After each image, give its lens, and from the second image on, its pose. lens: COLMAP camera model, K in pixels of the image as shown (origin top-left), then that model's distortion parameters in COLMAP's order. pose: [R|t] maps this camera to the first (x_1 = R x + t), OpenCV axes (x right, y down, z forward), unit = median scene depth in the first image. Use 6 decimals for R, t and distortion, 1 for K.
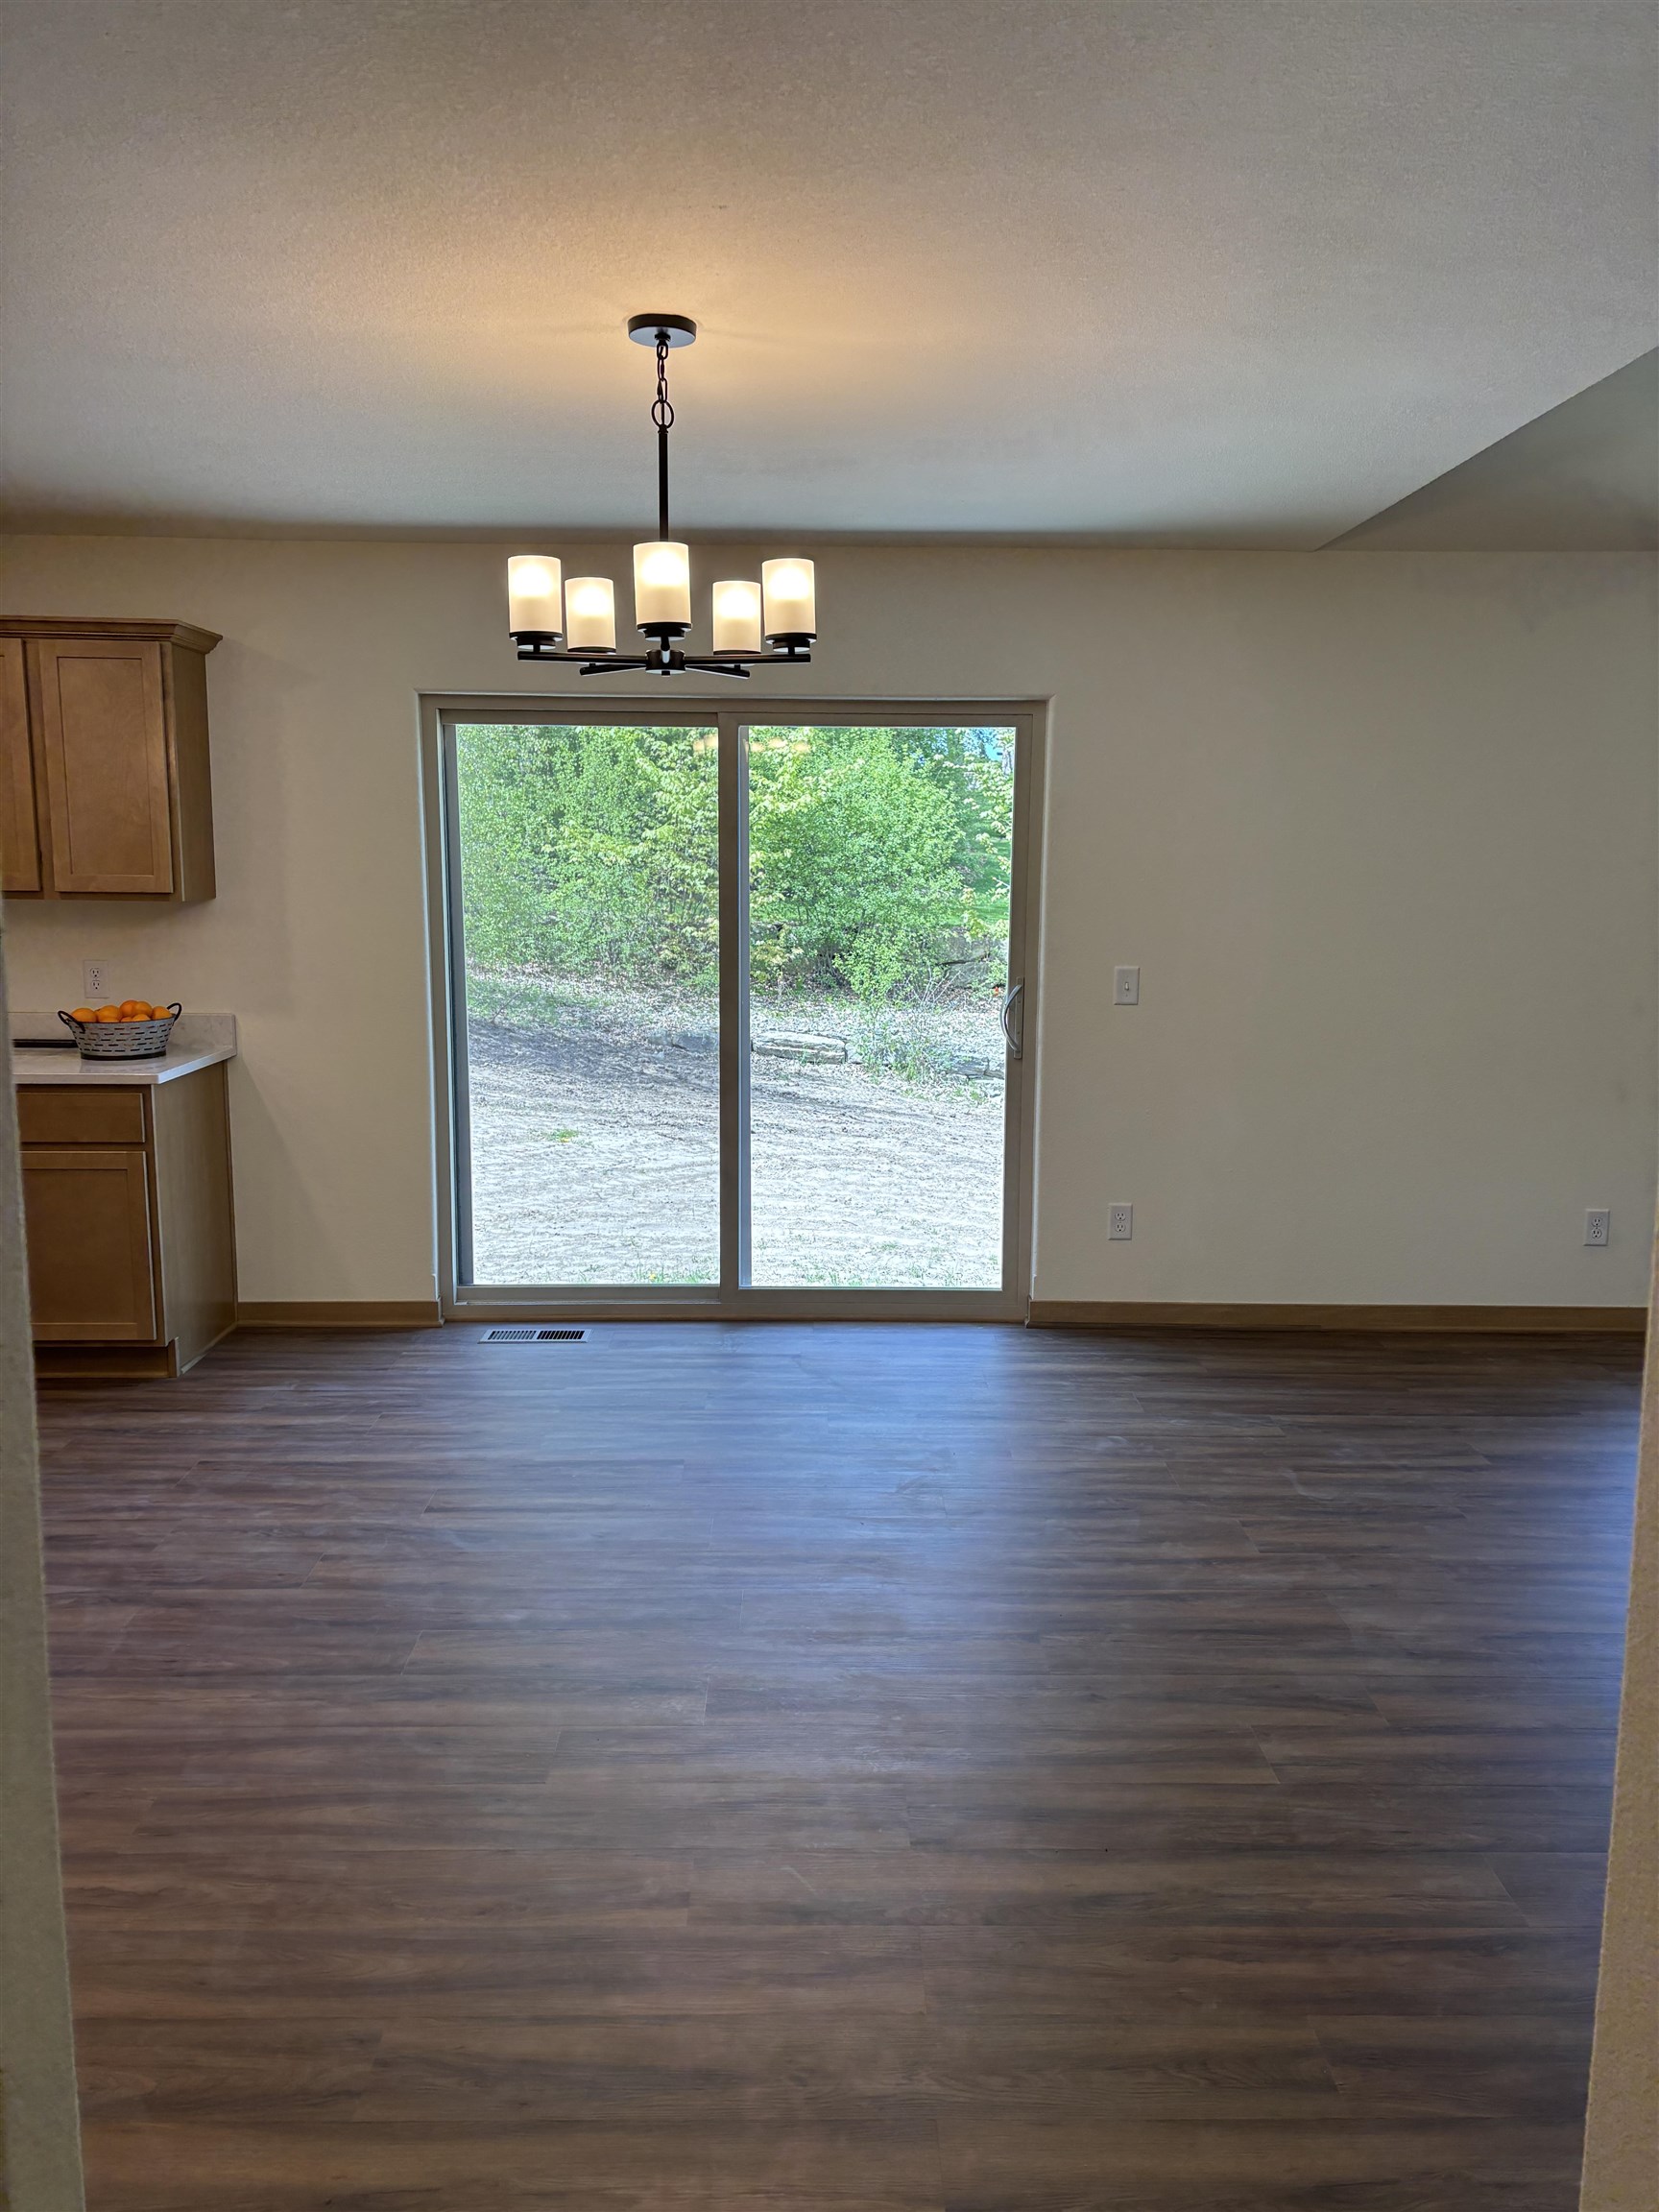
lens RADIAL K [[1653.8, 0, 834.4], [0, 1653.8, 1113.5], [0, 0, 1]] dist [0.071015, -0.104241]
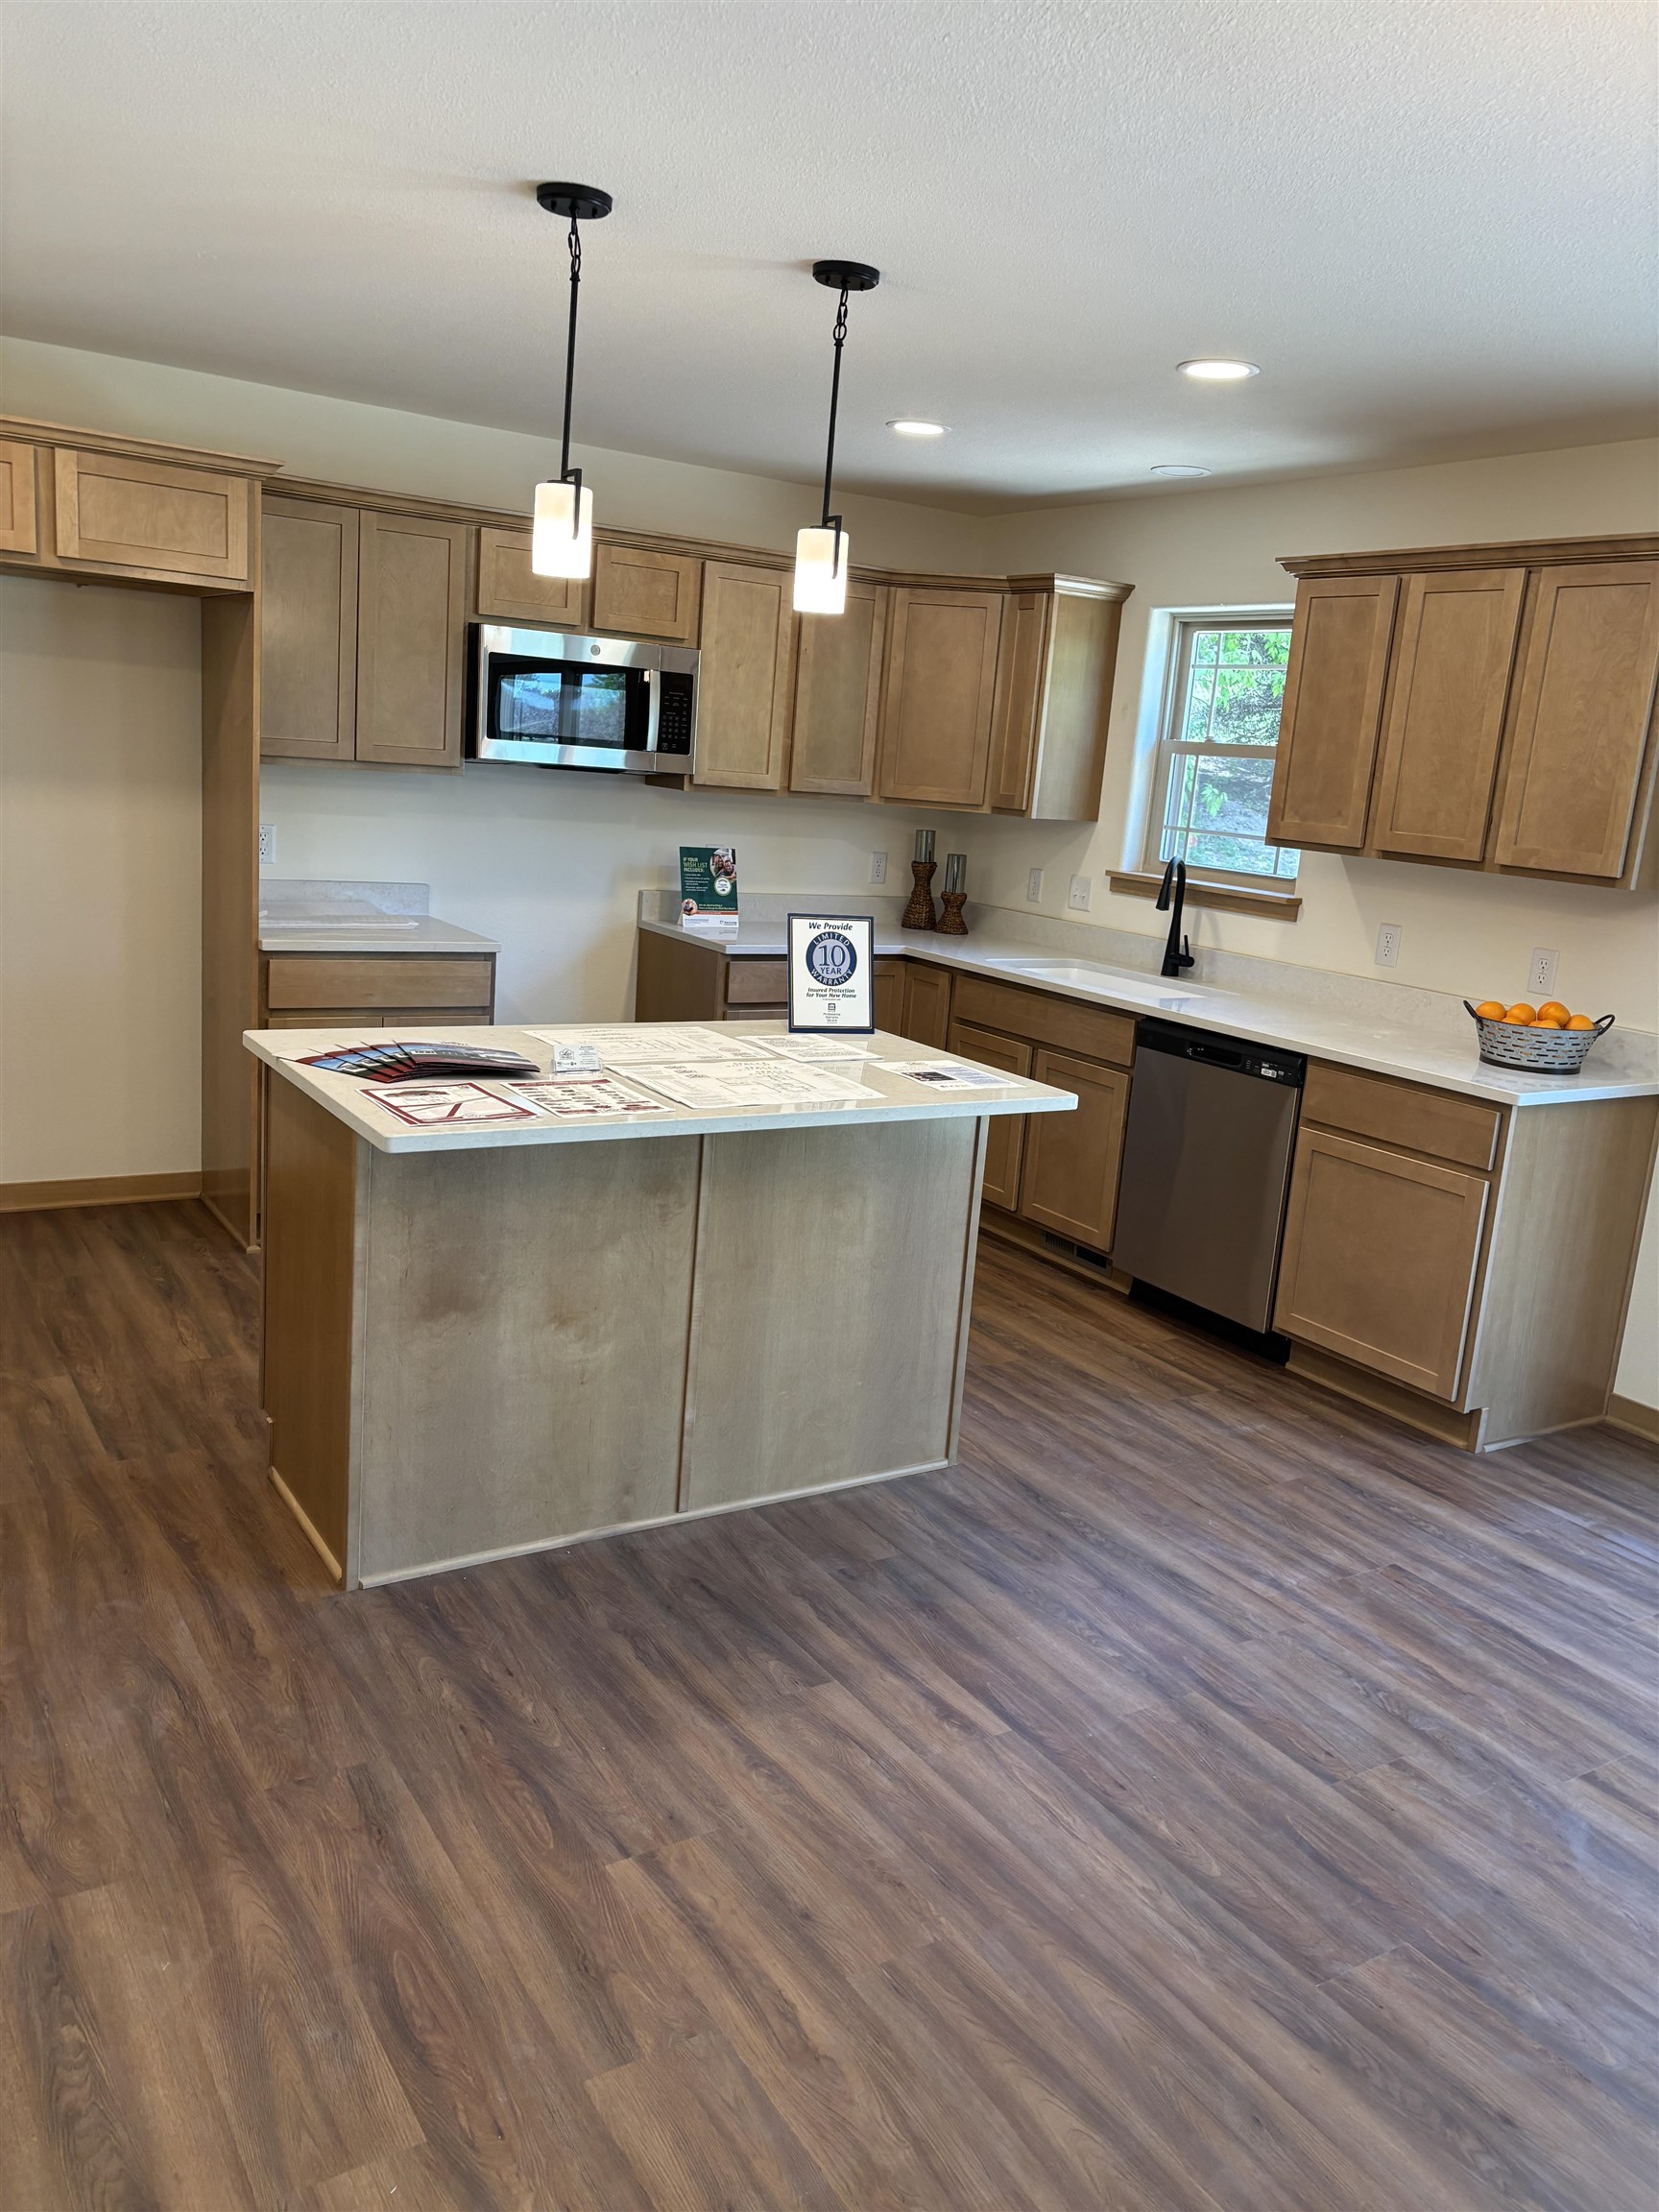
lens RADIAL K [[1666.7, 0, 848.7], [0, 1666.7, 1110.6], [0, 0, 1]] dist [0.070186, -0.064053]
pose [[0.529683, 0.212799, -0.821068, 0.106860], [-0.206046, 0.971303, 0.118813, -0.049645], [0.822789, 0.106245, 0.558329, 0.292345]]
